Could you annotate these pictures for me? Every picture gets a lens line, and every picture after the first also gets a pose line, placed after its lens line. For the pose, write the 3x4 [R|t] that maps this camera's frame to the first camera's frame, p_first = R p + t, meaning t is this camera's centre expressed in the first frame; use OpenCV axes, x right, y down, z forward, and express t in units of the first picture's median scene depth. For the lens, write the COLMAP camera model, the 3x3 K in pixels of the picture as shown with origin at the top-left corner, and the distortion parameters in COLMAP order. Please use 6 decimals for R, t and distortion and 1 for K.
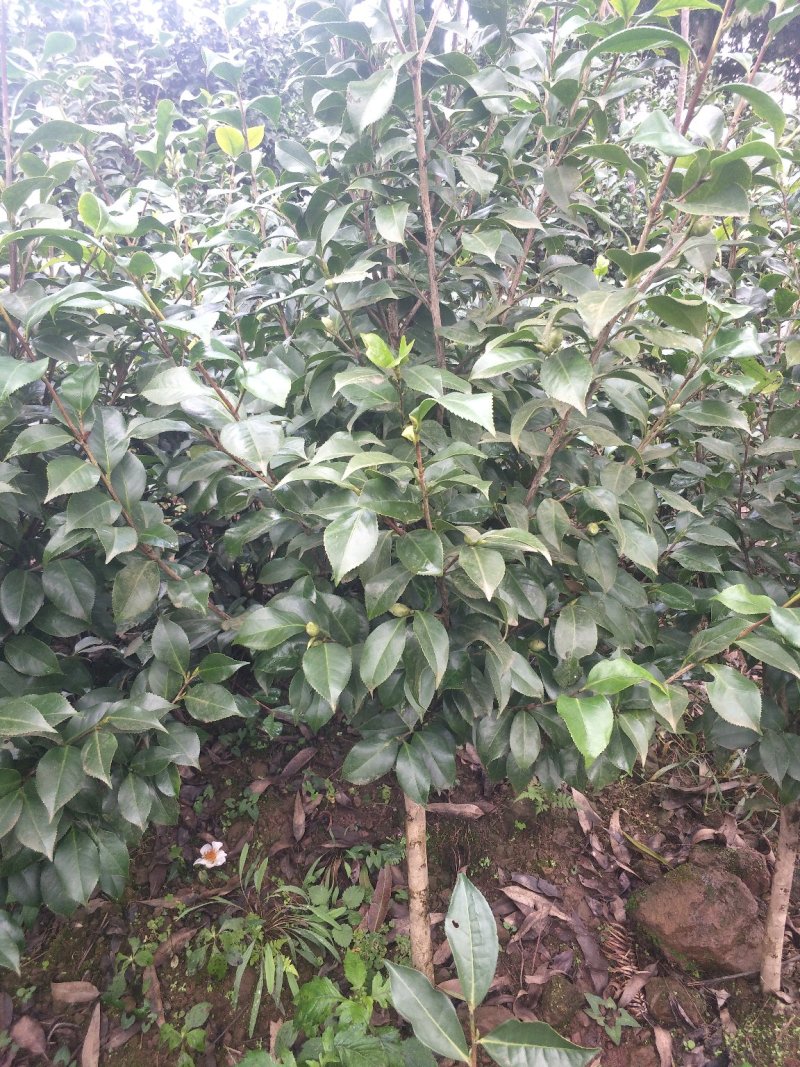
lens RADIAL K [[766.6, 0, 400.8], [0, 766.6, 487.4], [0, 0, 1]] dist [0.010729, -0.006294]
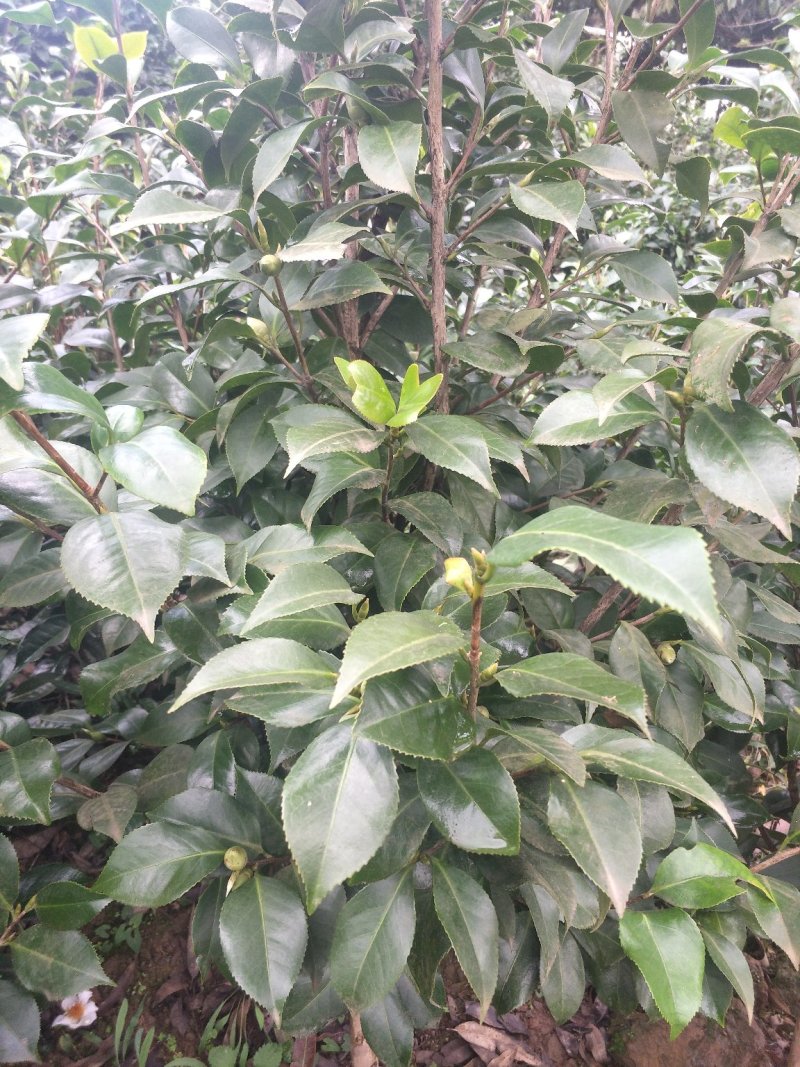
lens RADIAL K [[766.6, 0, 400.8], [0, 766.6, 487.4], [0, 0, 1]] dist [0.010729, -0.006294]
pose [[0.989793, 0.001369, 0.142505, -0.050958], [-0.003871, 0.999843, 0.017282, -0.072338], [-0.142459, -0.017657, 0.989643, 0.278701]]
